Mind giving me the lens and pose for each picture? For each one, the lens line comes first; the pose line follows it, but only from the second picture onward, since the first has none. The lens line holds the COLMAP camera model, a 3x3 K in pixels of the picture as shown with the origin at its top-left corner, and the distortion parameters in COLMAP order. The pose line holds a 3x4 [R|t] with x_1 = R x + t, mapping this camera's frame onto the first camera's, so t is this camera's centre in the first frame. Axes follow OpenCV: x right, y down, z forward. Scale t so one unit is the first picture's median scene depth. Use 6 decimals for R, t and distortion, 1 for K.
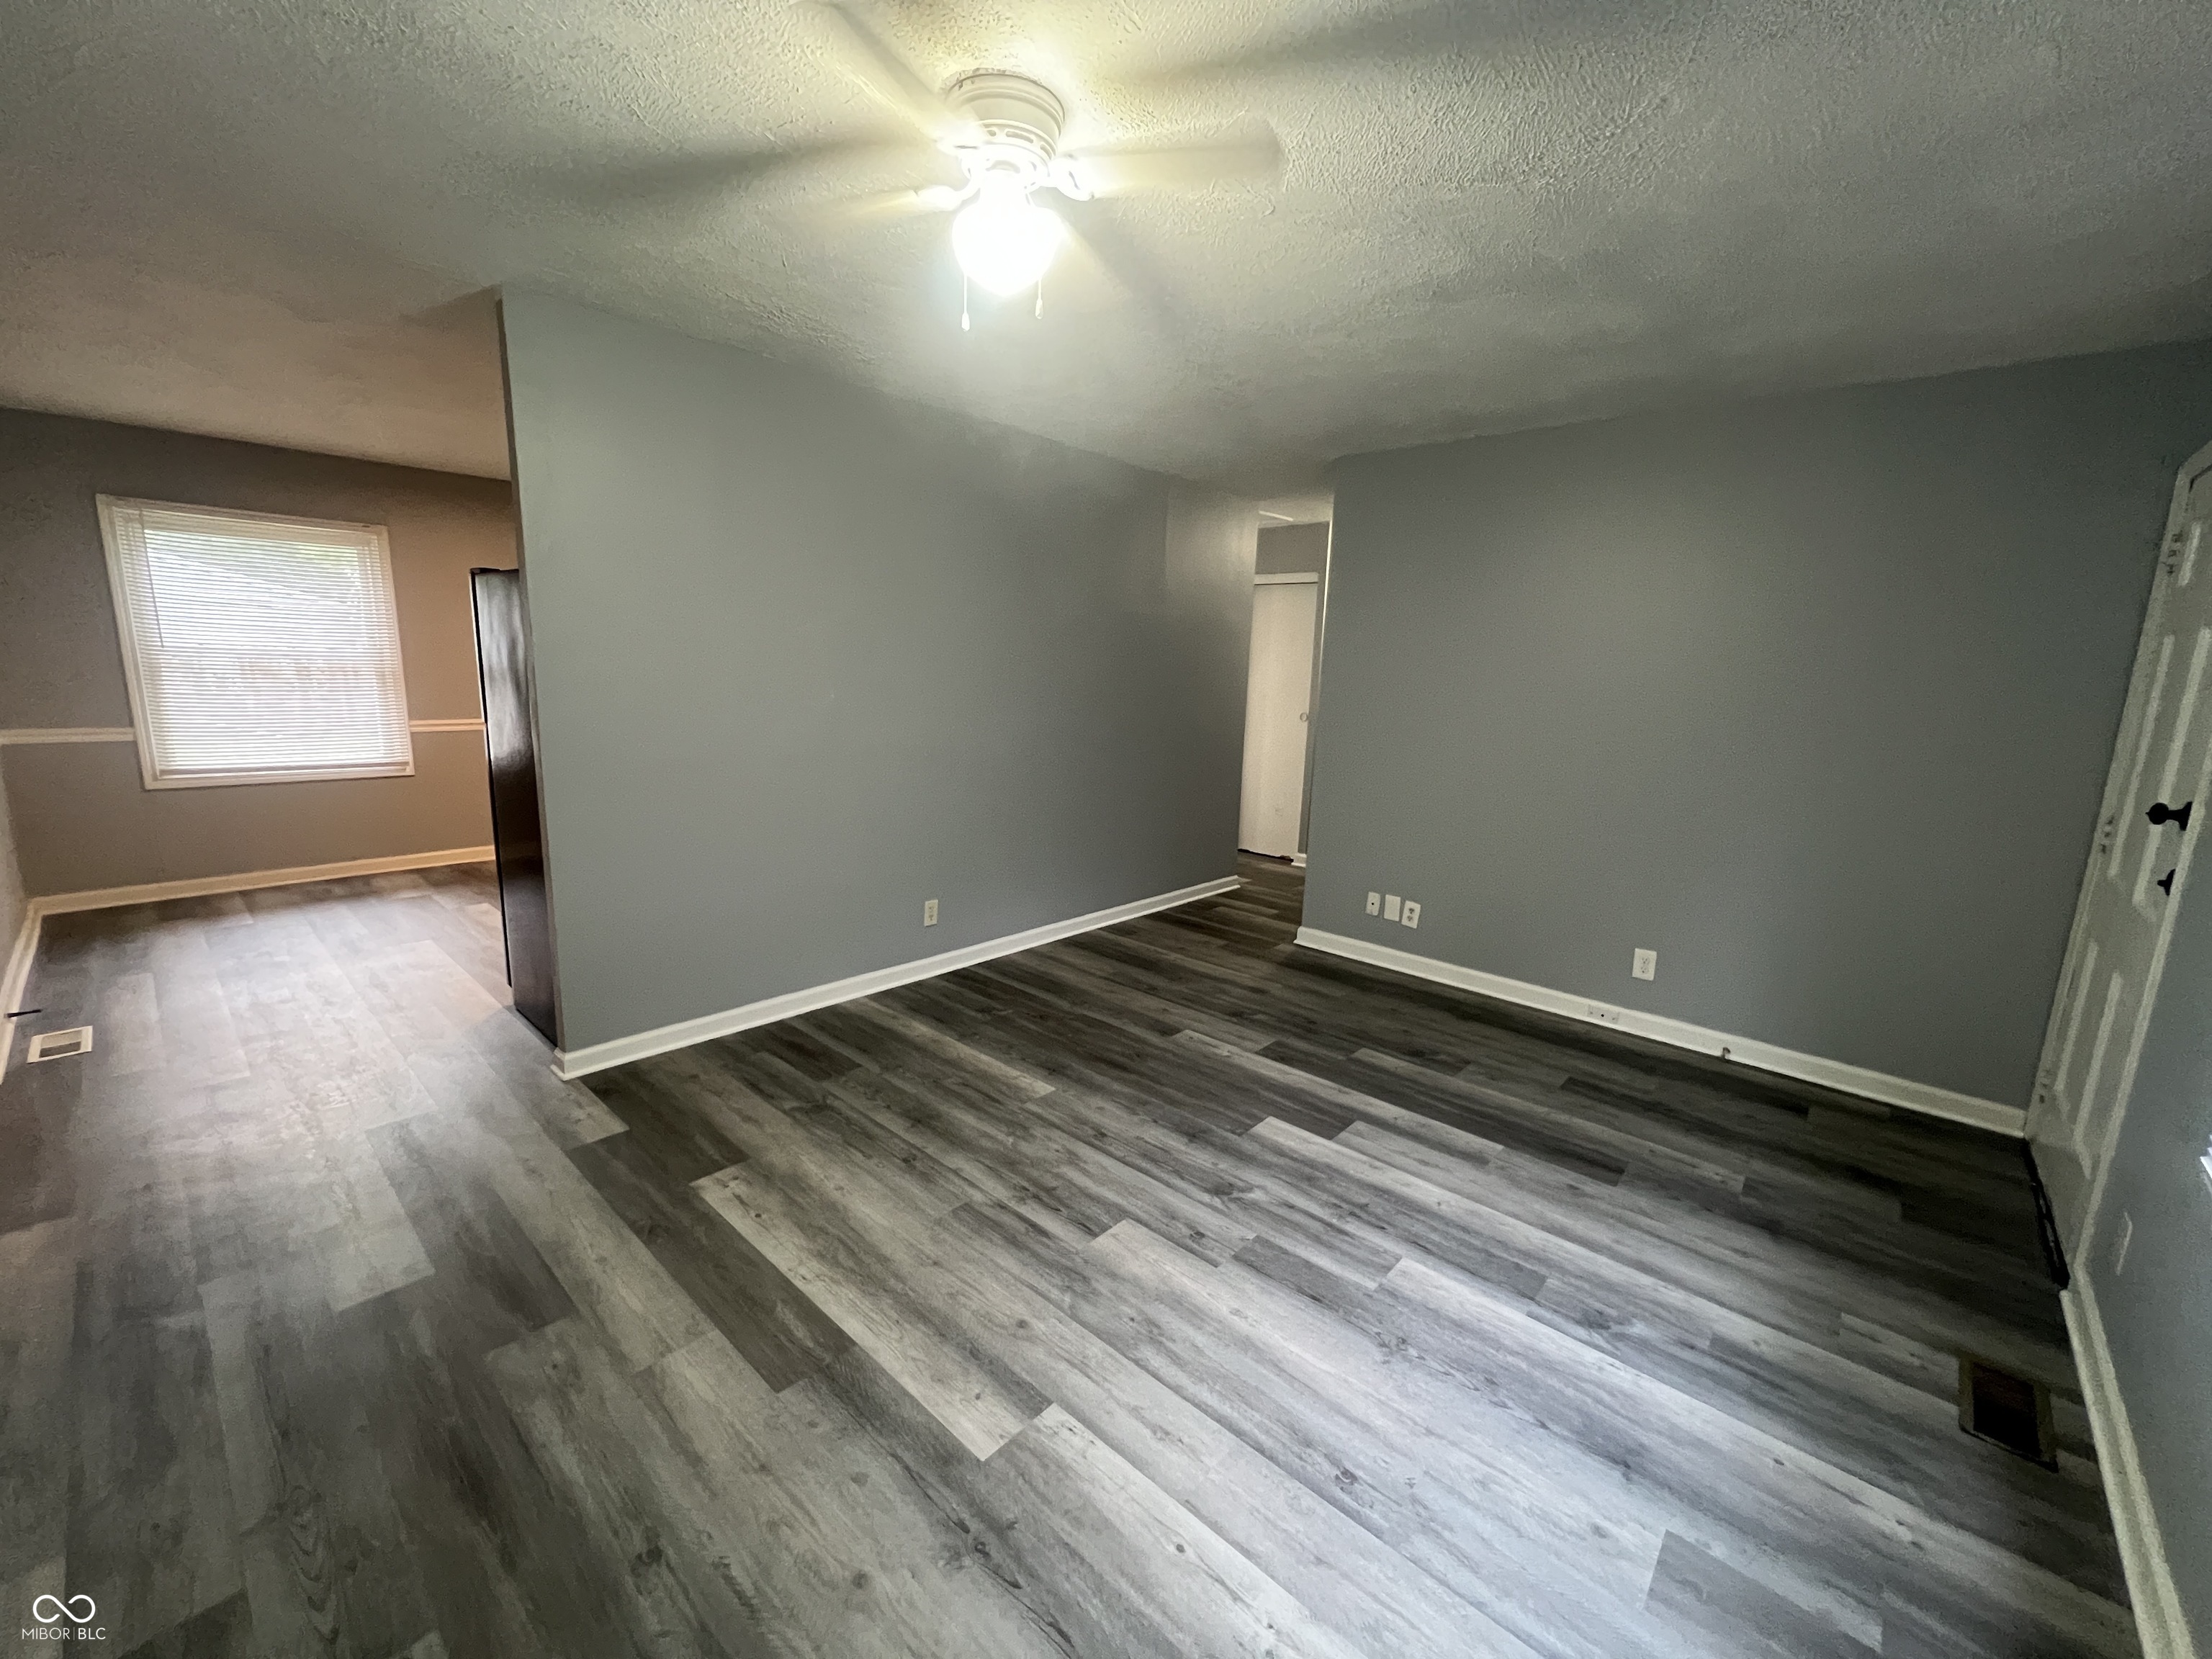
lens RADIAL K [[883.1, 0, 1090.4], [0, 883.1, 844.1], [0, 0, 1]] dist [-0.003617, 0.000616]
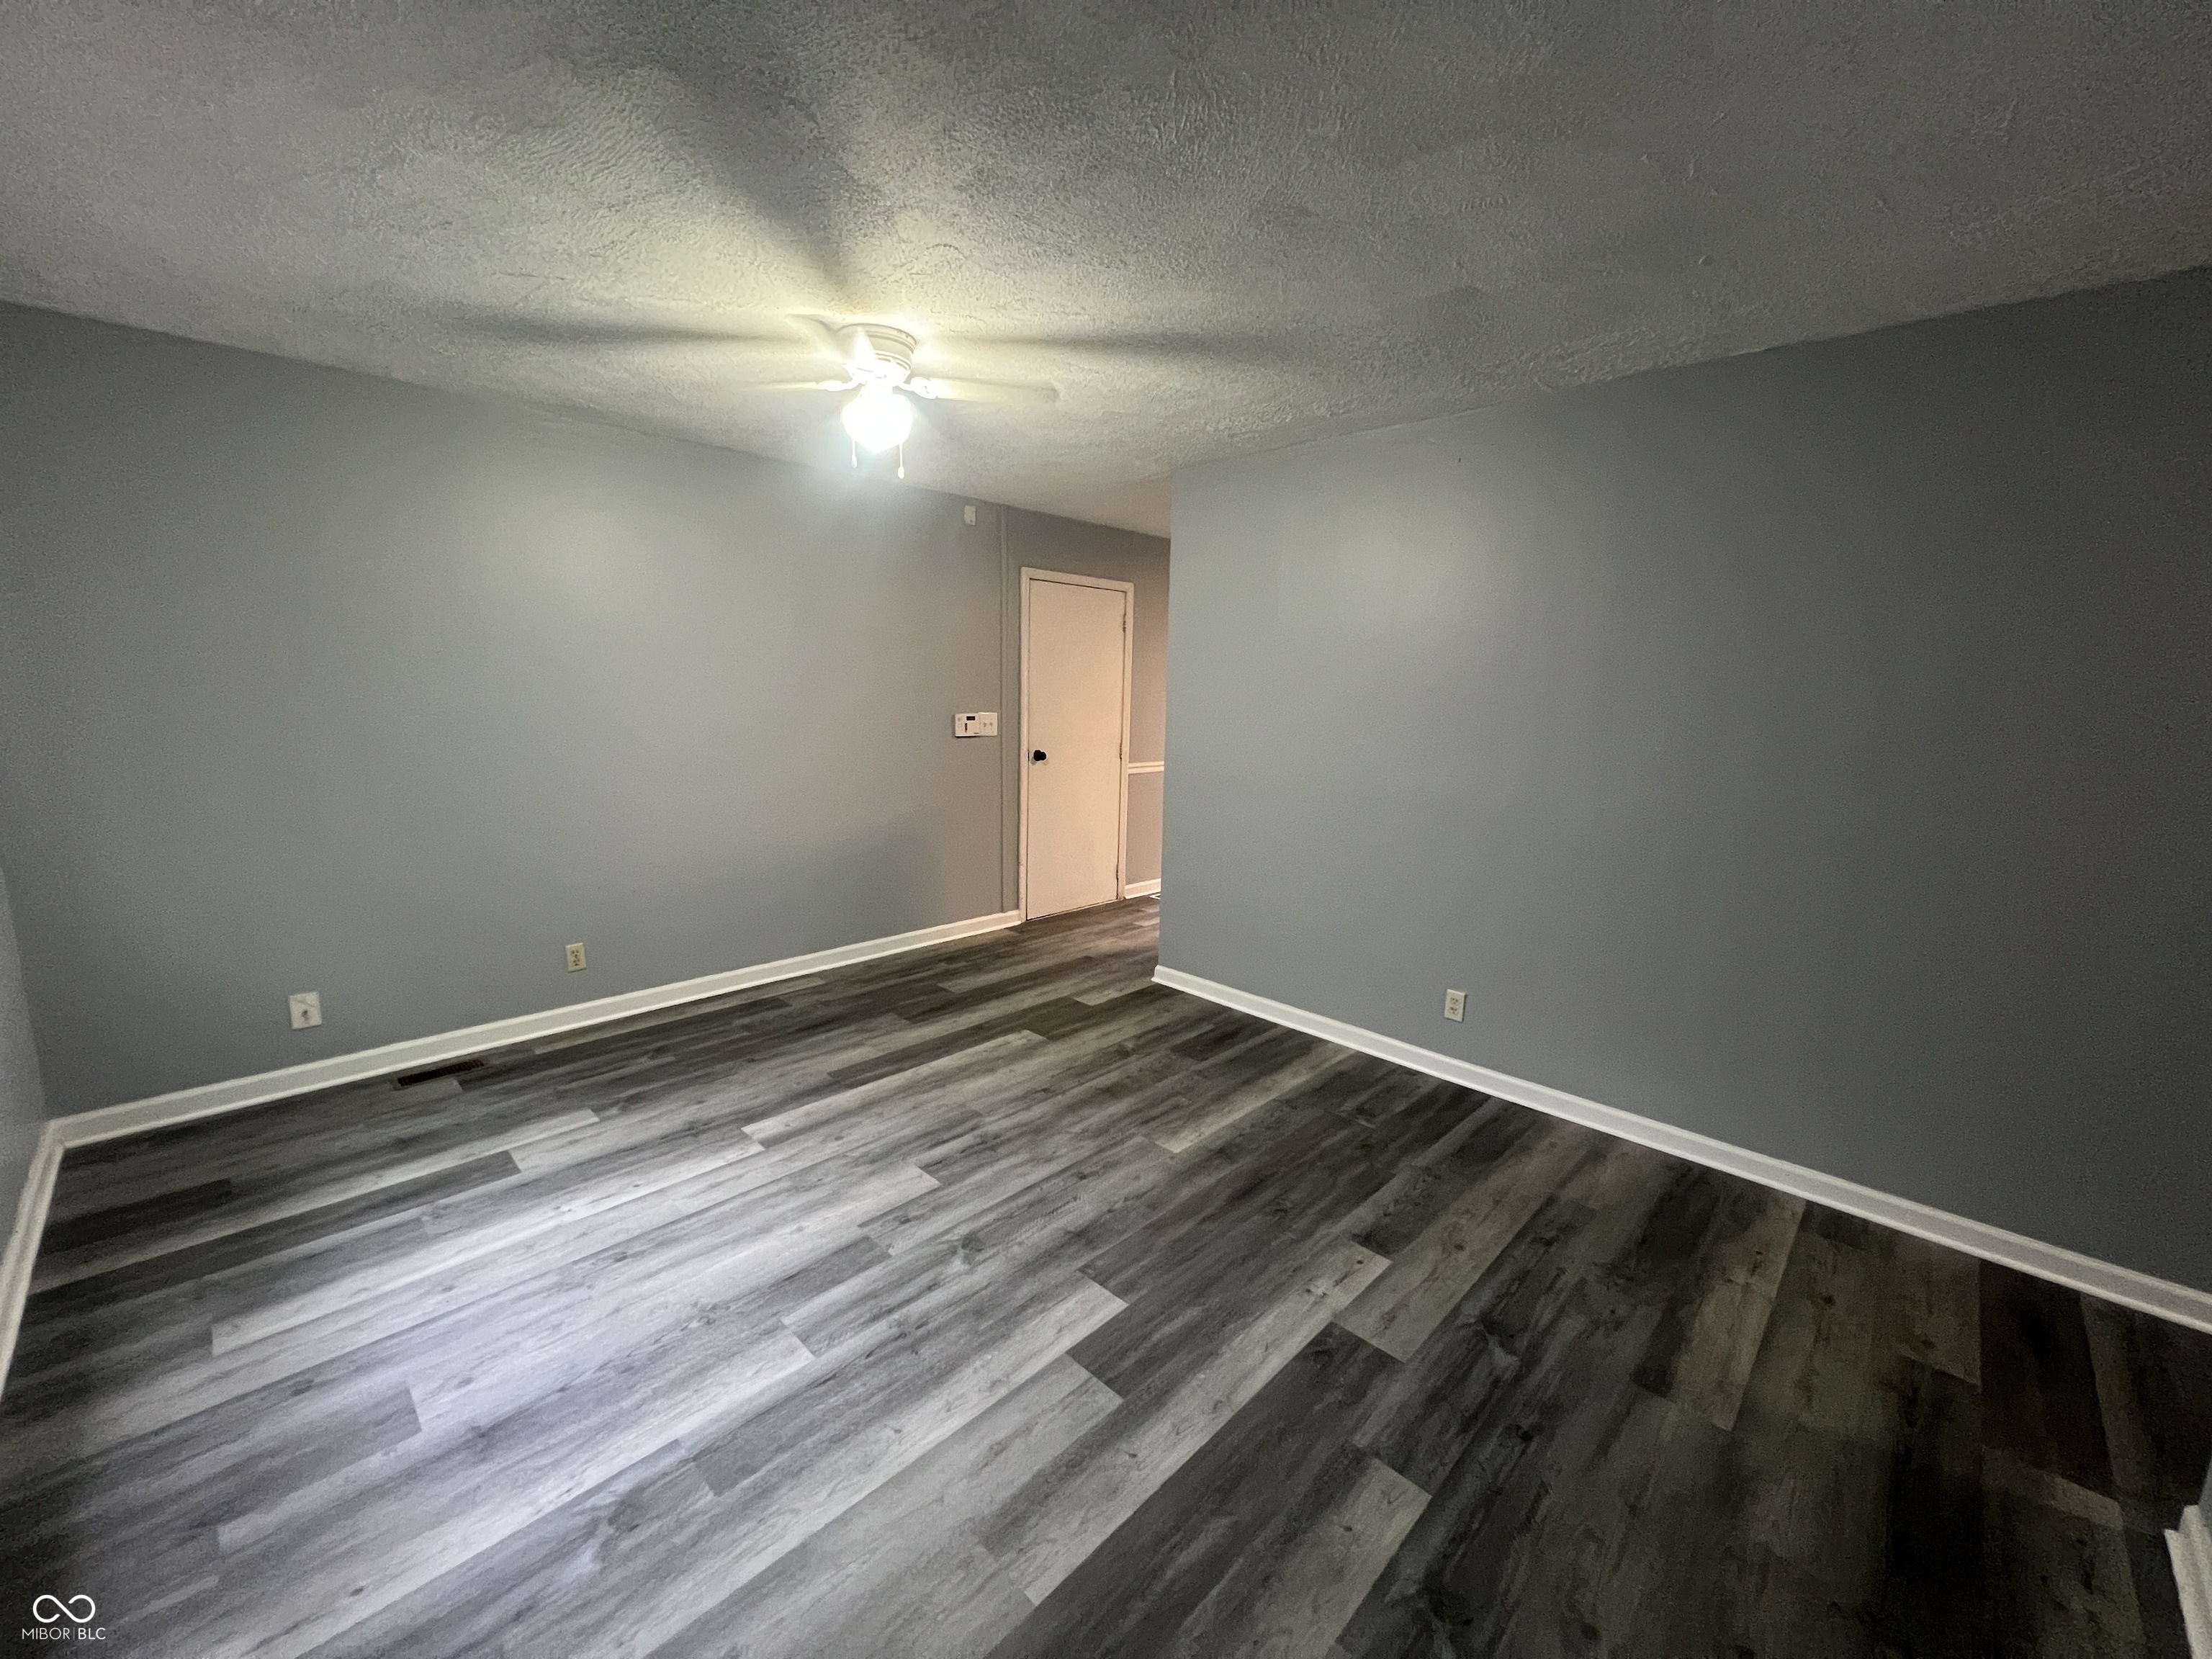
lens RADIAL K [[881.4, 0, 1099.5], [0, 881.4, 832.4], [0, 0, 1]] dist [-0.001004, 0.000259]
pose [[-0.034833, 0.131774, -0.990668, 1.040227], [-0.222726, 0.965315, 0.136233, -0.191323], [0.974259, 0.225392, -0.004276, 1.065126]]
